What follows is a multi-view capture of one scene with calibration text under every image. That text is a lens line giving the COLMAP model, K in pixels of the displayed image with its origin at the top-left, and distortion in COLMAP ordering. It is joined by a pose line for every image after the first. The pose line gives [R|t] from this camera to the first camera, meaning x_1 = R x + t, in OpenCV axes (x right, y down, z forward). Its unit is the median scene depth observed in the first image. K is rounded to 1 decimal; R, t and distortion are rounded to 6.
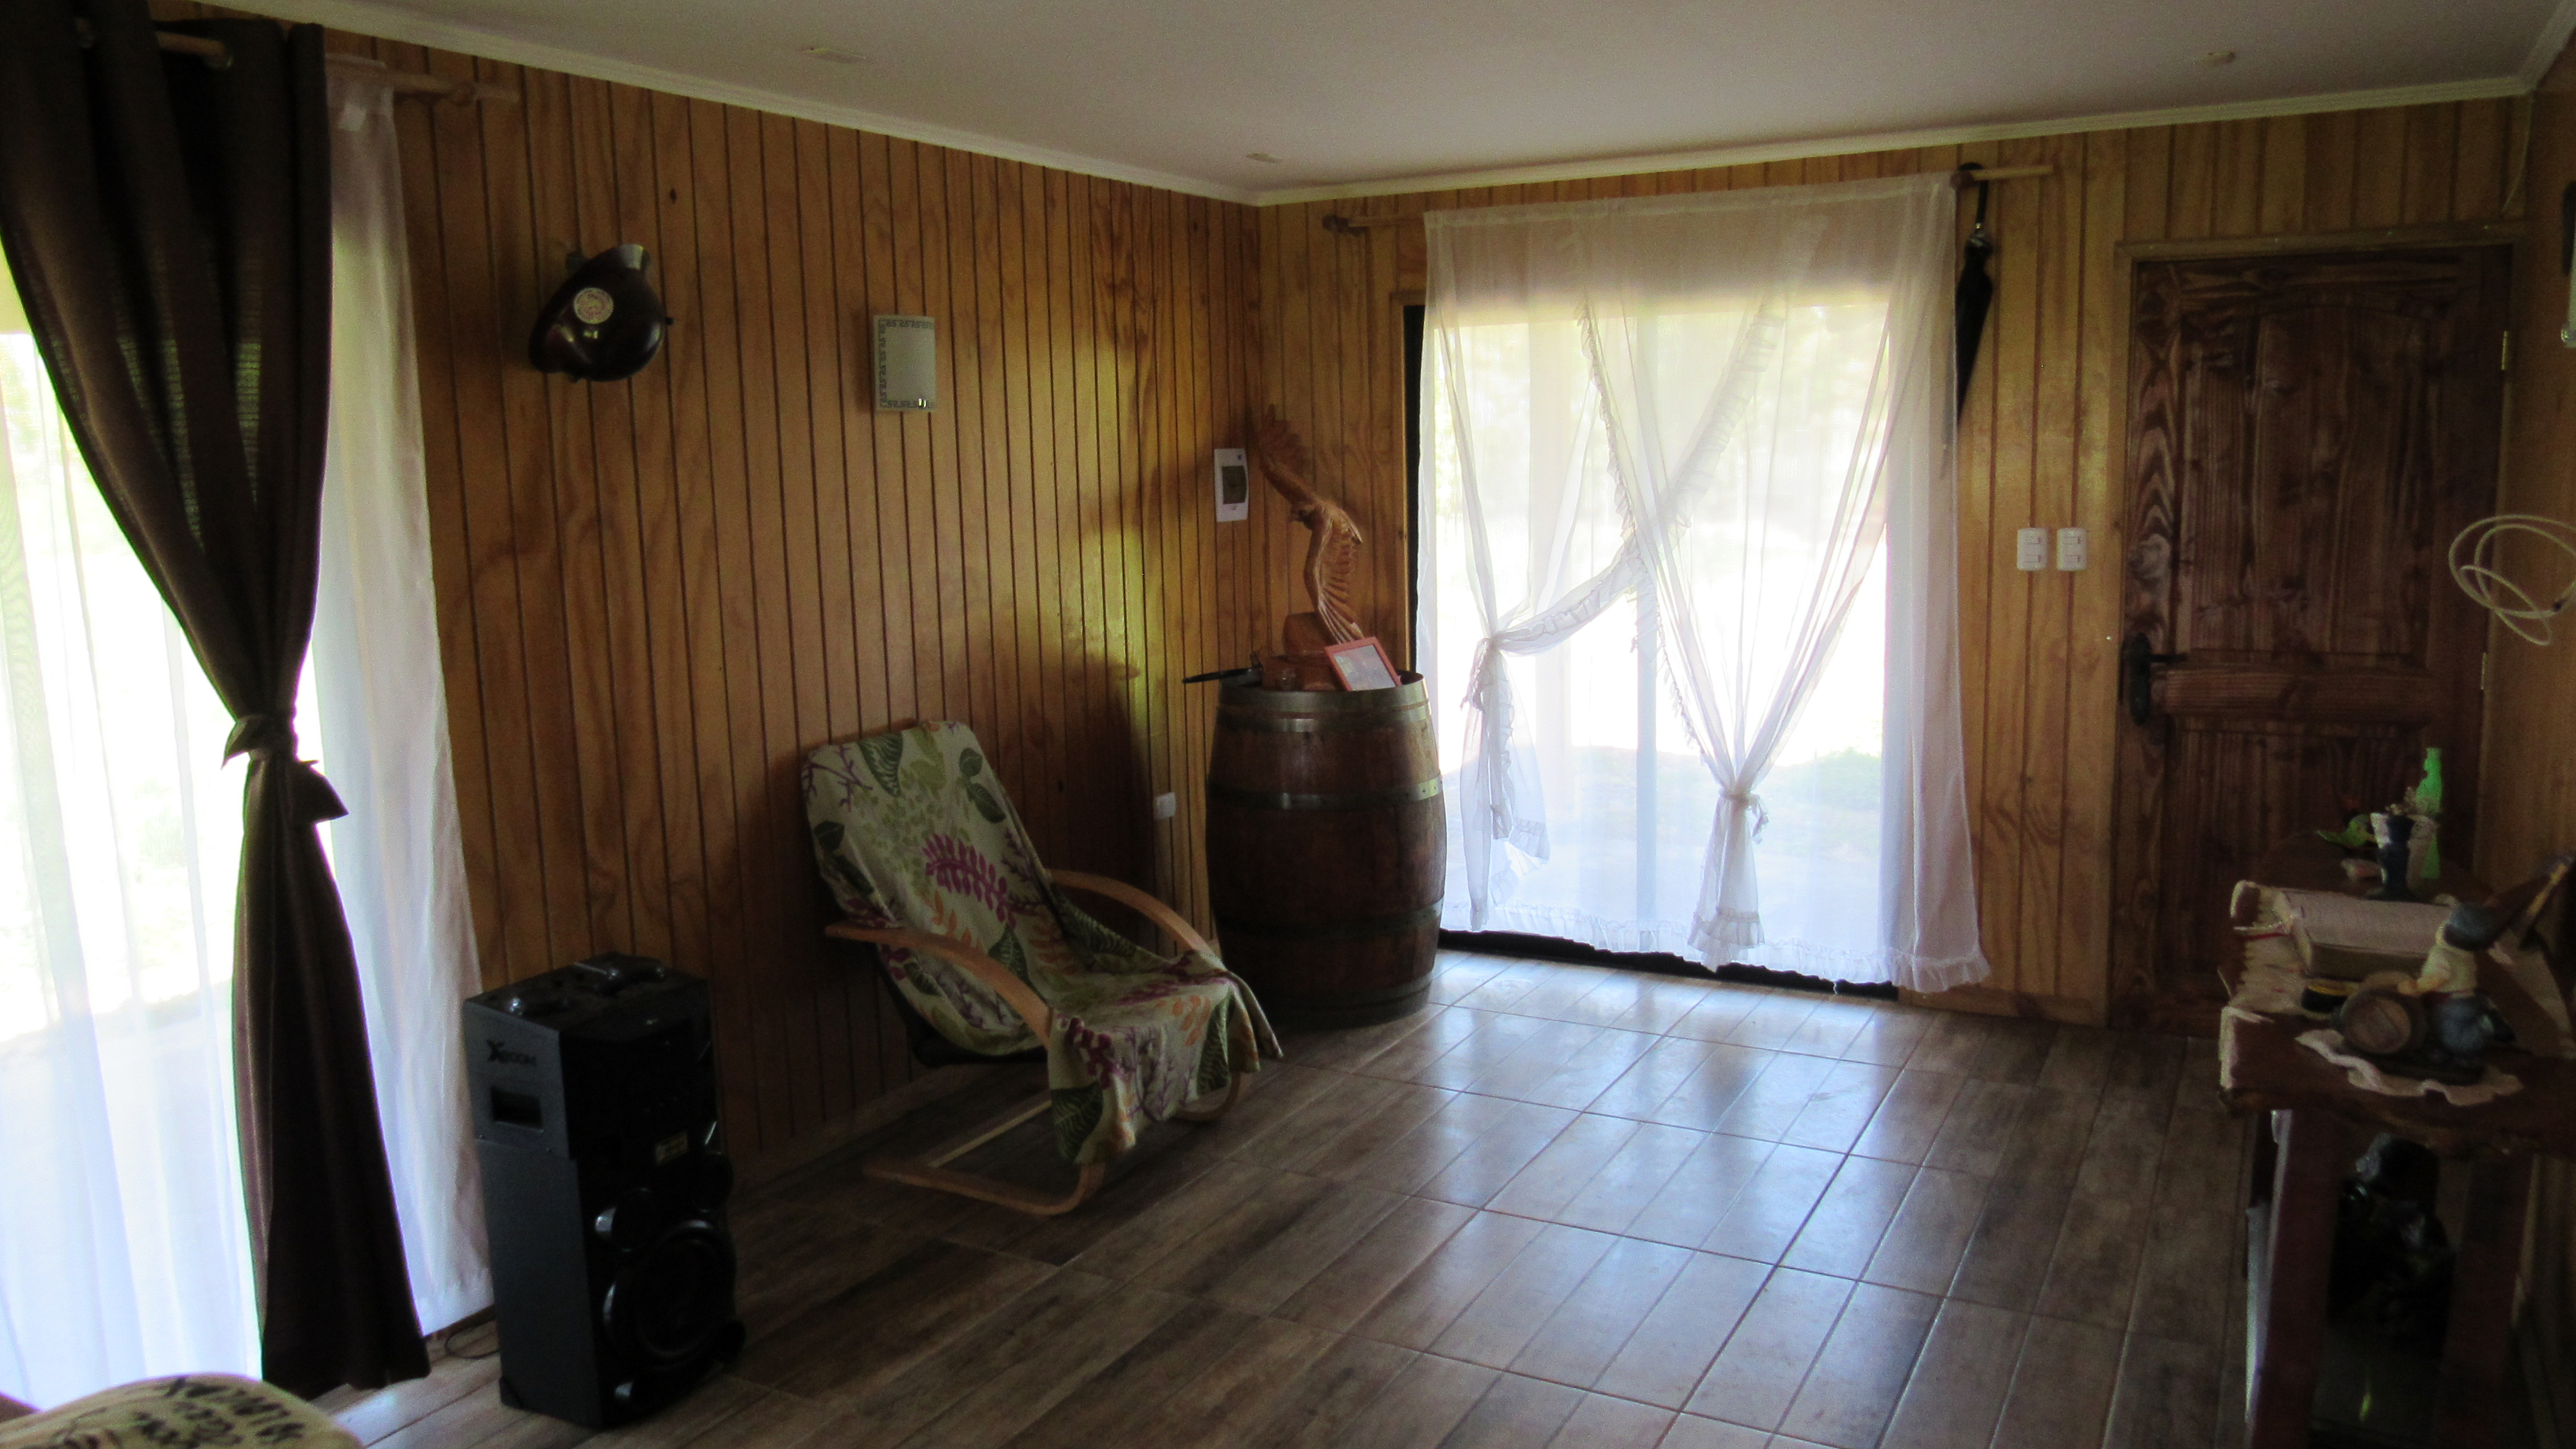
lens RADIAL K [[1861.3, 0, 1283.0], [0, 1861.3, 709.5], [0, 0, 1]] dist [-0.020180, 0.002092]
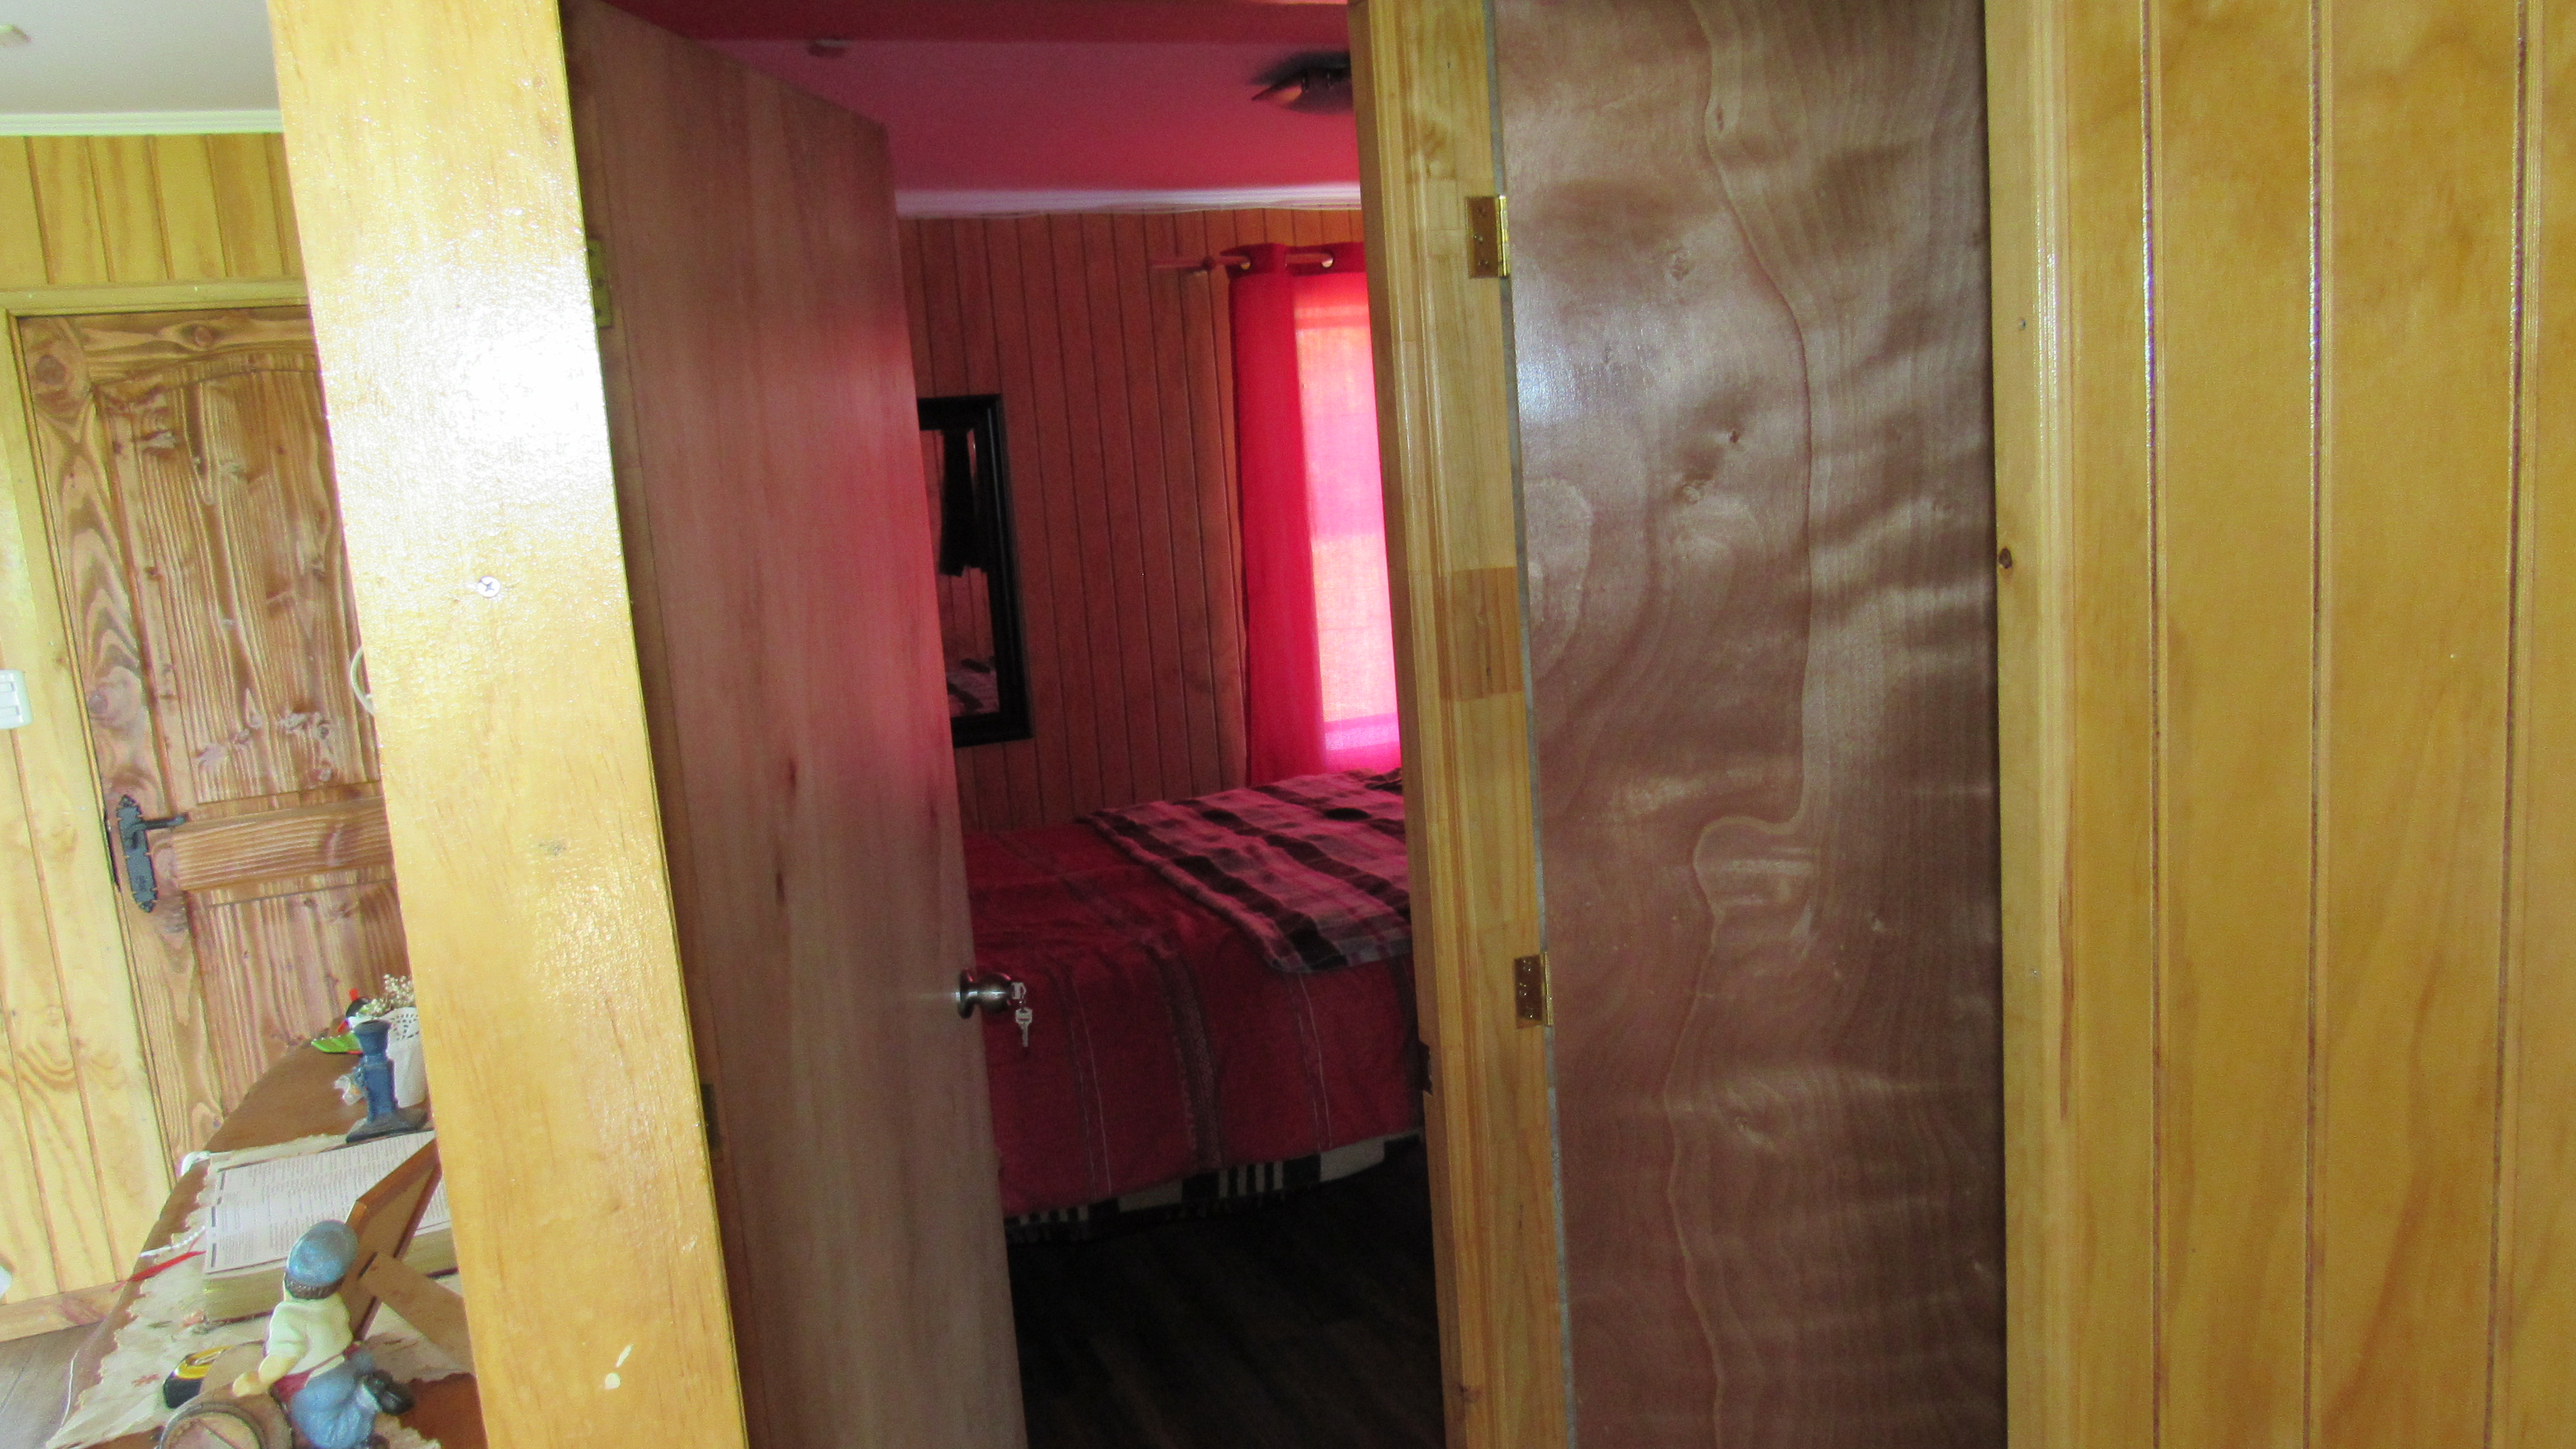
lens RADIAL K [[1861.3, 0, 1283.0], [0, 1861.3, 709.5], [0, 0, 1]] dist [-0.020180, 0.002092]
pose [[0.634528, -0.141367, 0.759862, 0.196132], [0.172135, 0.984286, 0.039376, -0.024418], [-0.753488, 0.105814, 0.648891, 0.141302]]
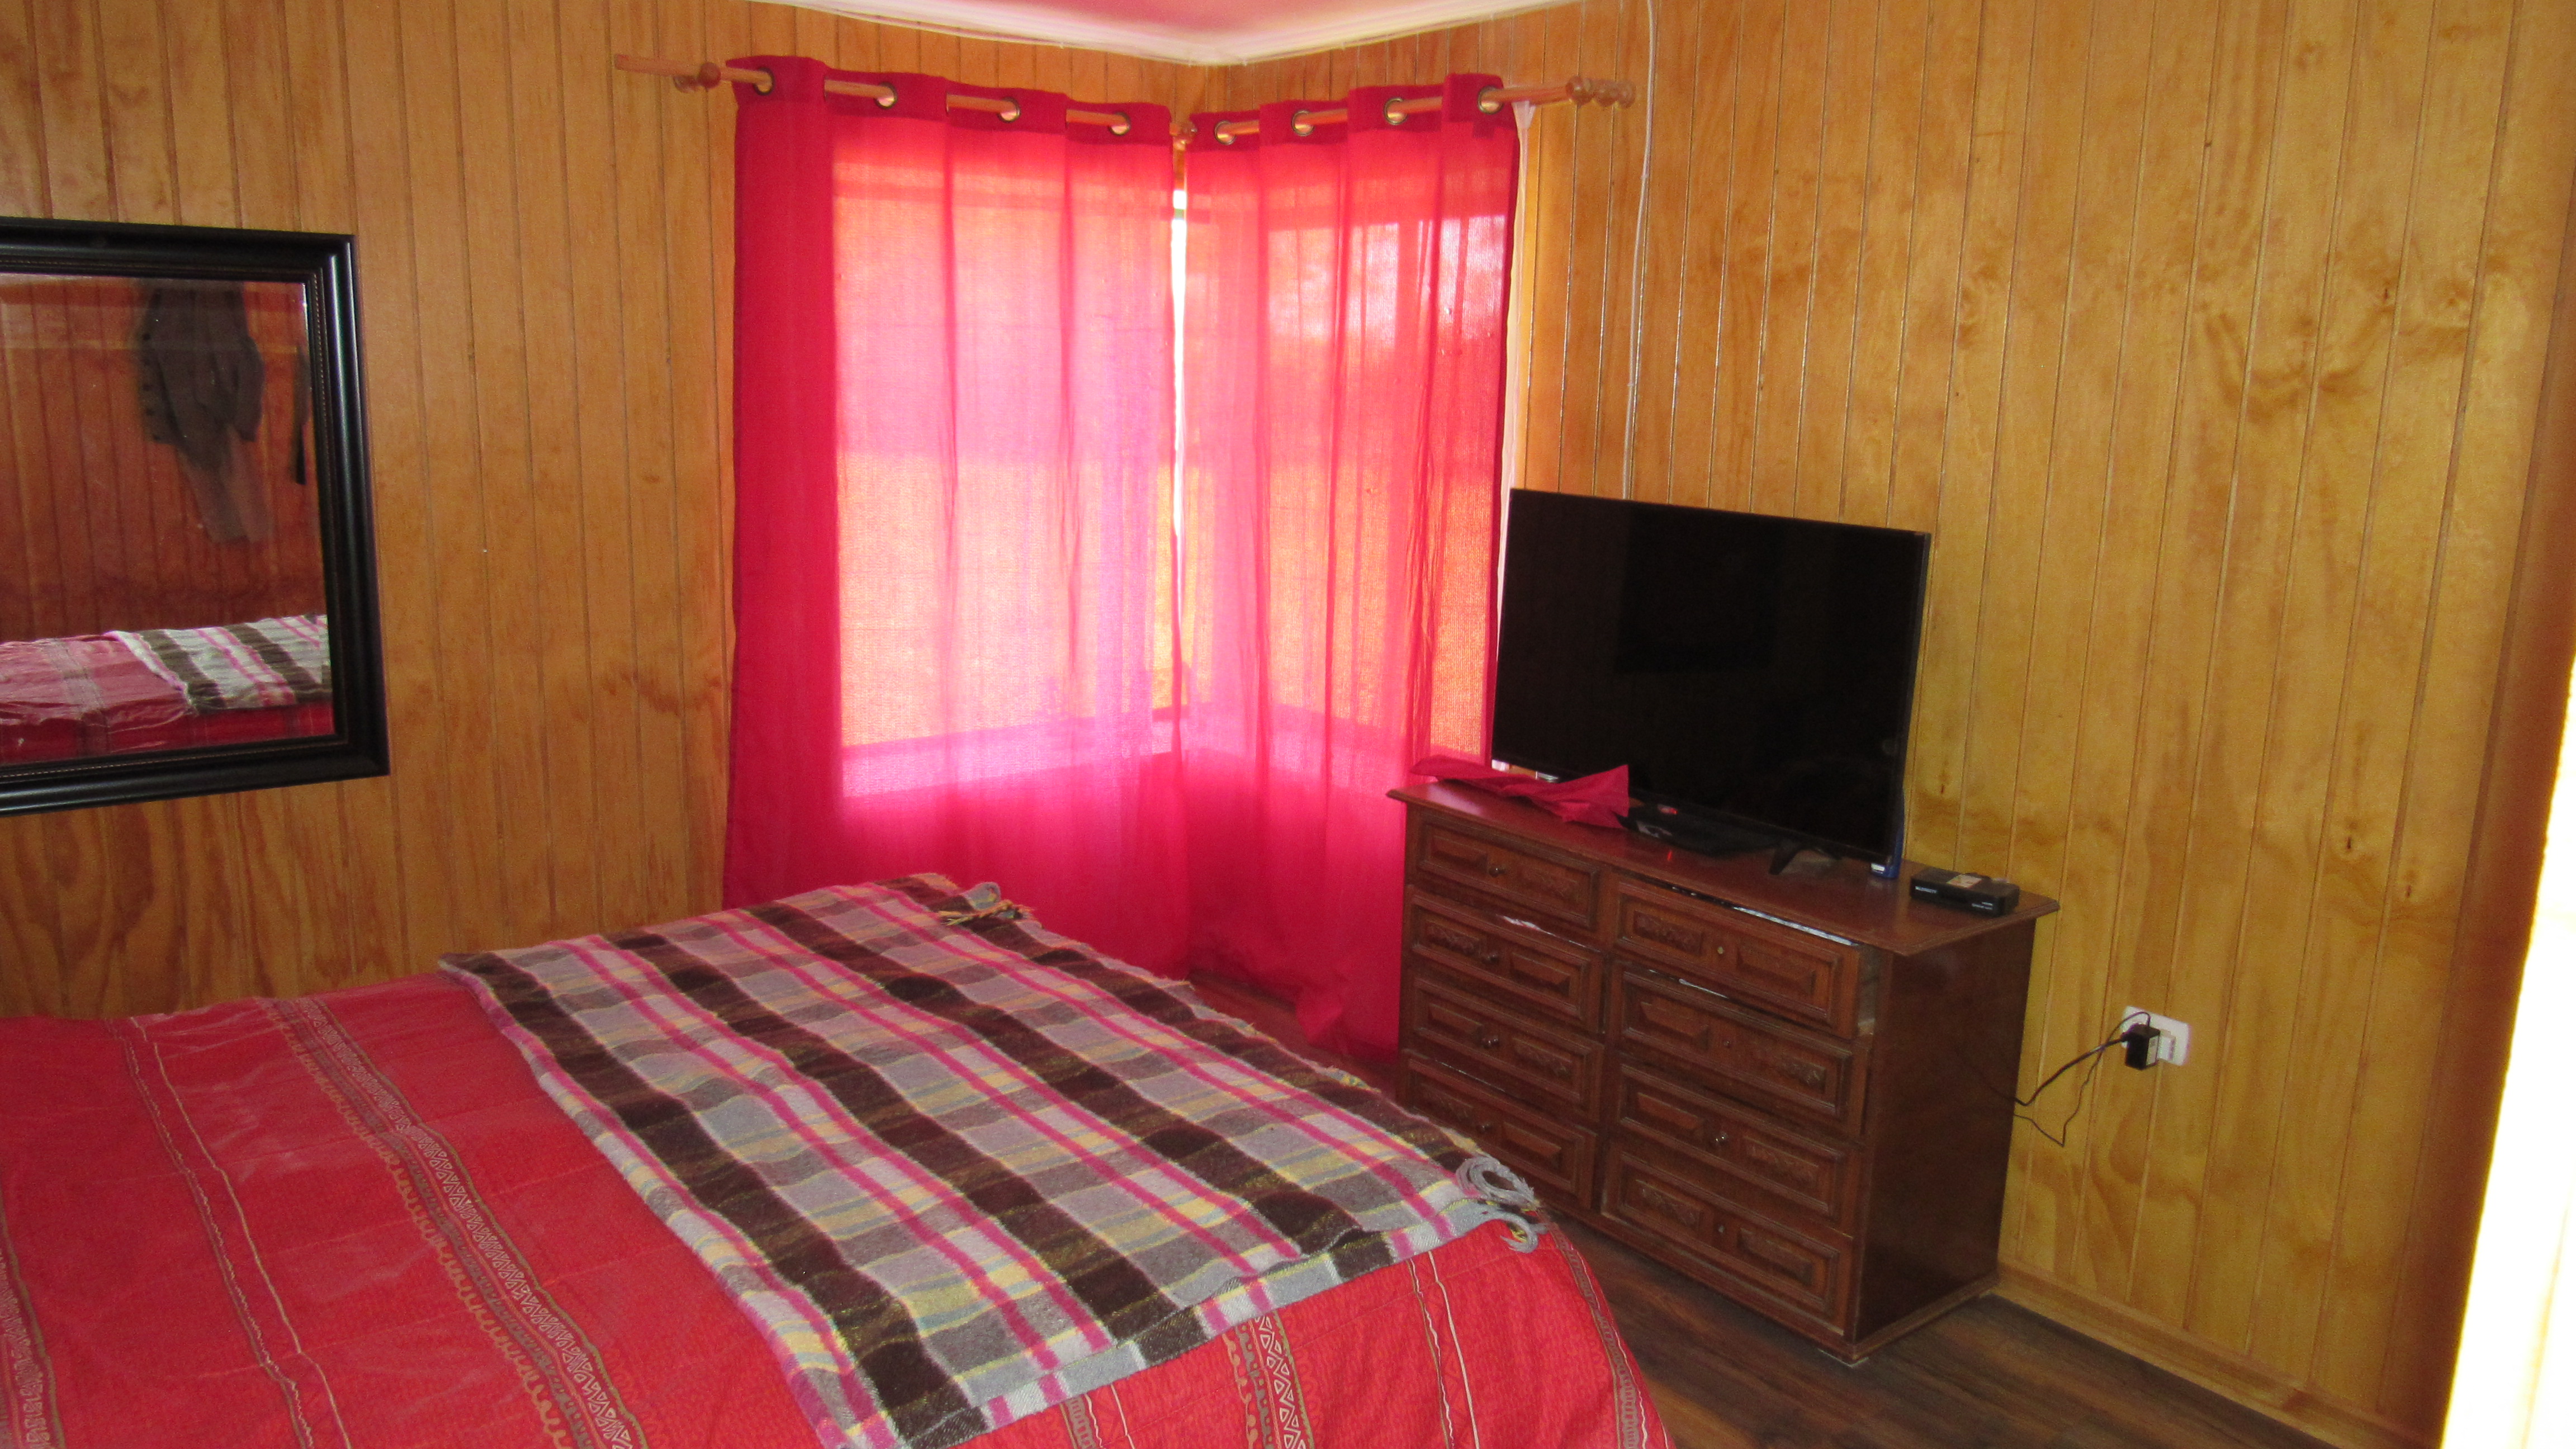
lens RADIAL K [[1861.3, 0, 1283.0], [0, 1861.3, 709.5], [0, 0, 1]] dist [-0.020180, 0.002092]
pose [[0.397581, -0.142111, 0.906495, 0.407525], [0.099804, 0.988770, 0.111236, -0.055982], [-0.912123, 0.046247, 0.407299, 0.342055]]
